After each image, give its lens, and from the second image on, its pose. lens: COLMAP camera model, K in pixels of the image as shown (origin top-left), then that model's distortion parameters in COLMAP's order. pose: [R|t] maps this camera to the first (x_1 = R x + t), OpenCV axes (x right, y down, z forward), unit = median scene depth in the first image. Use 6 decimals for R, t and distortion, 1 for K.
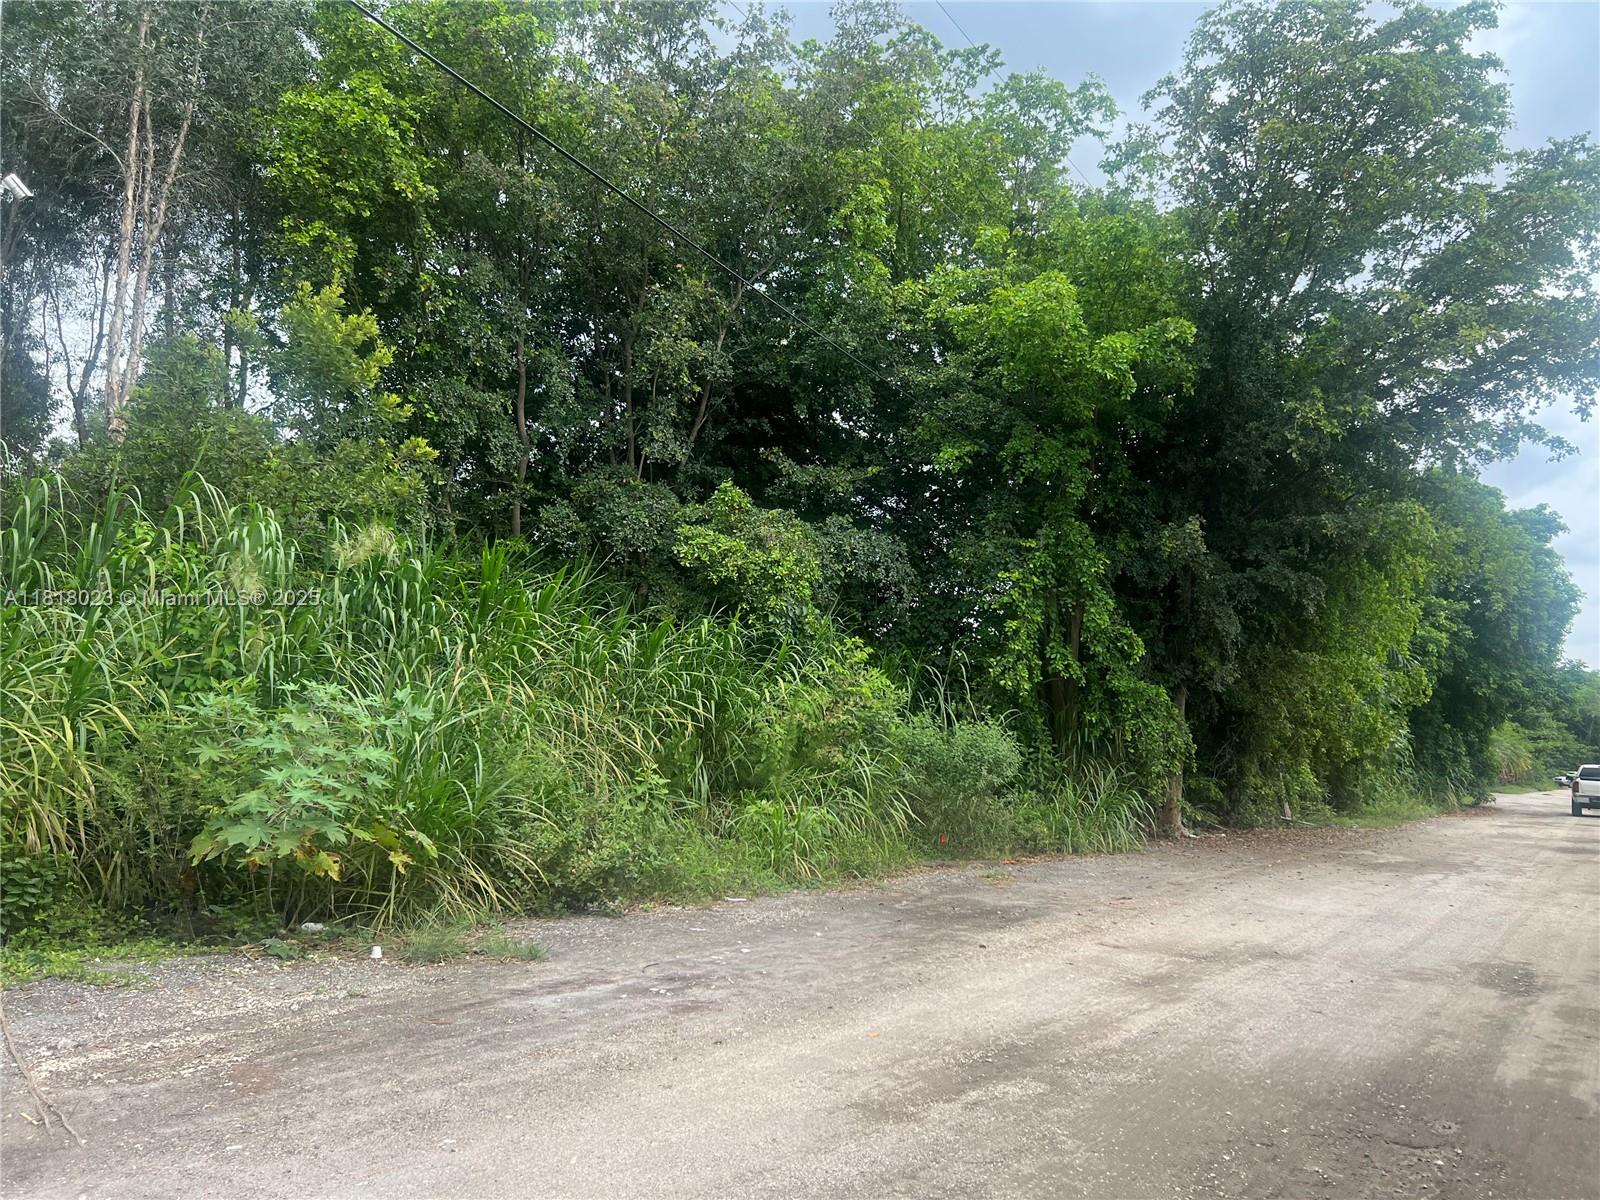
lens RADIAL K [[1196.3, 0, 800.0], [0, 1196.3, 600.0], [0, 0, 1]] dist [0.053725, -0.063061]
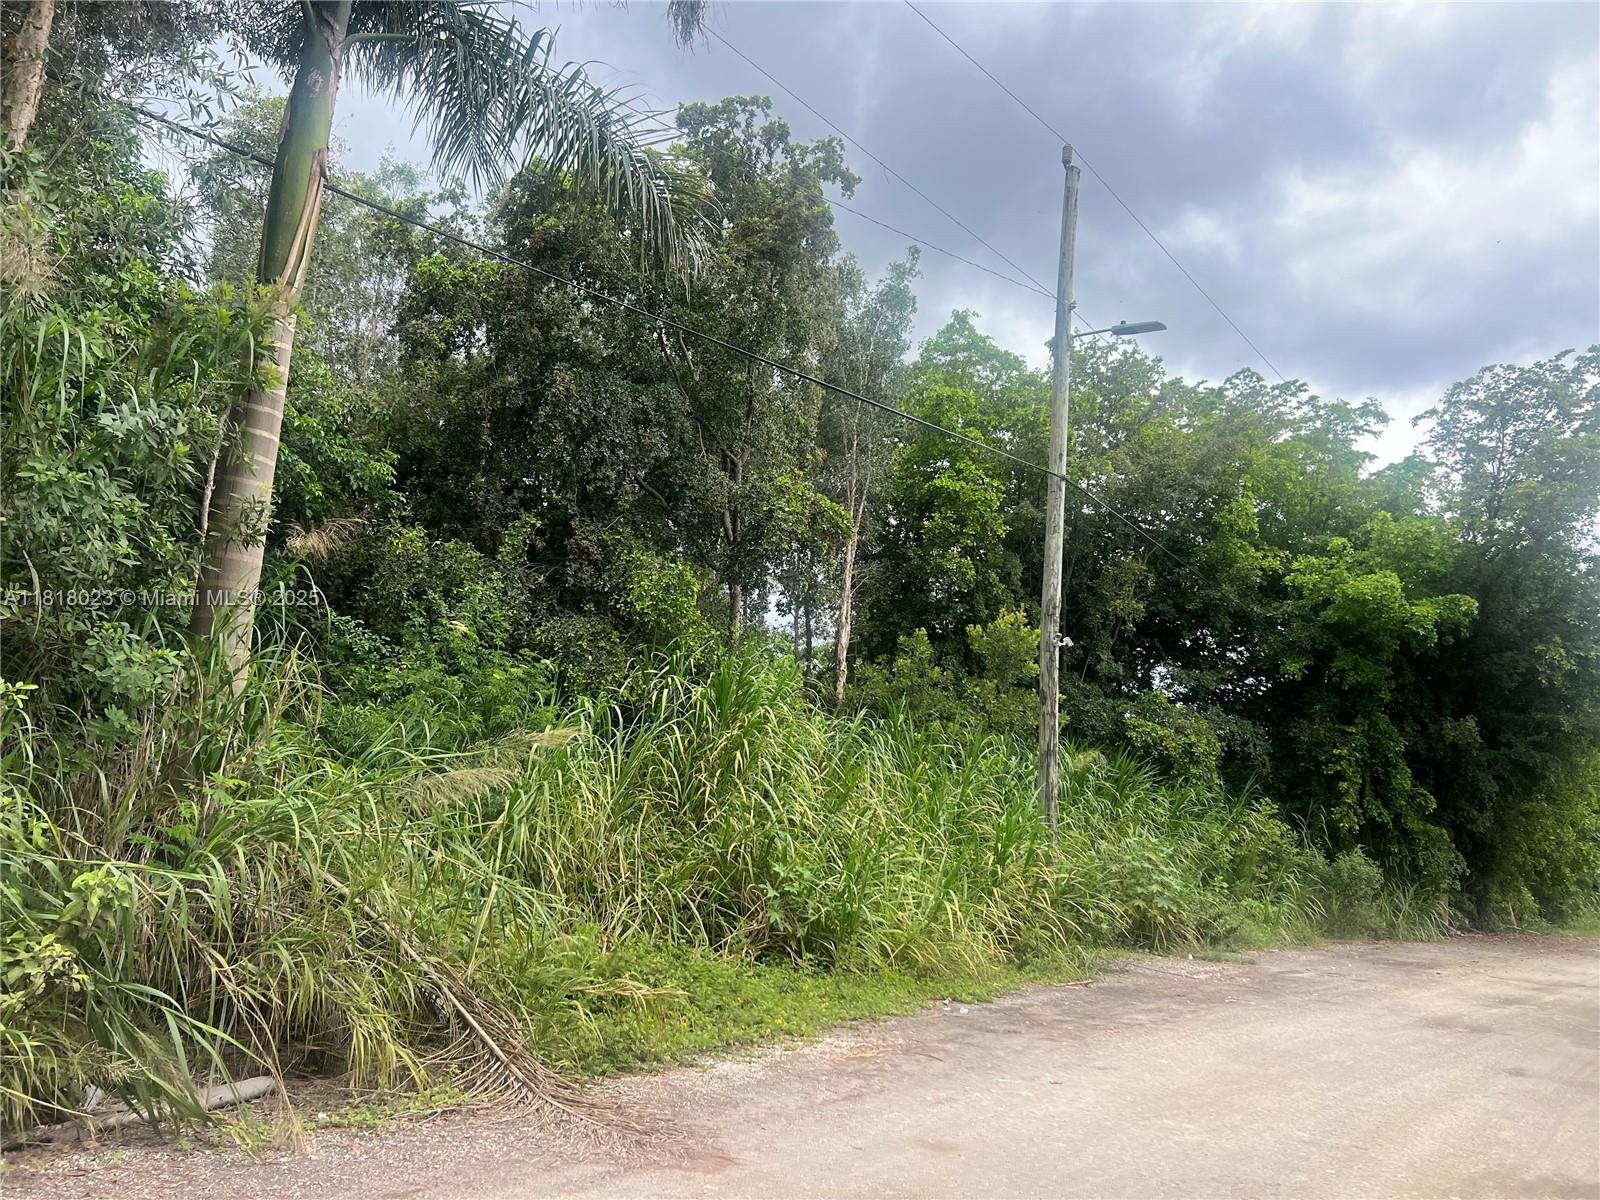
lens RADIAL K [[1214.4, 0, 796.7], [0, 1214.4, 608.8], [0, 0, 1]] dist [0.051117, -0.034579]
pose [[0.996057, 0.009281, -0.088228, -0.359110], [-0.015340, 0.997550, -0.068250, -0.081805], [0.087378, 0.069334, 0.993759, -0.581066]]
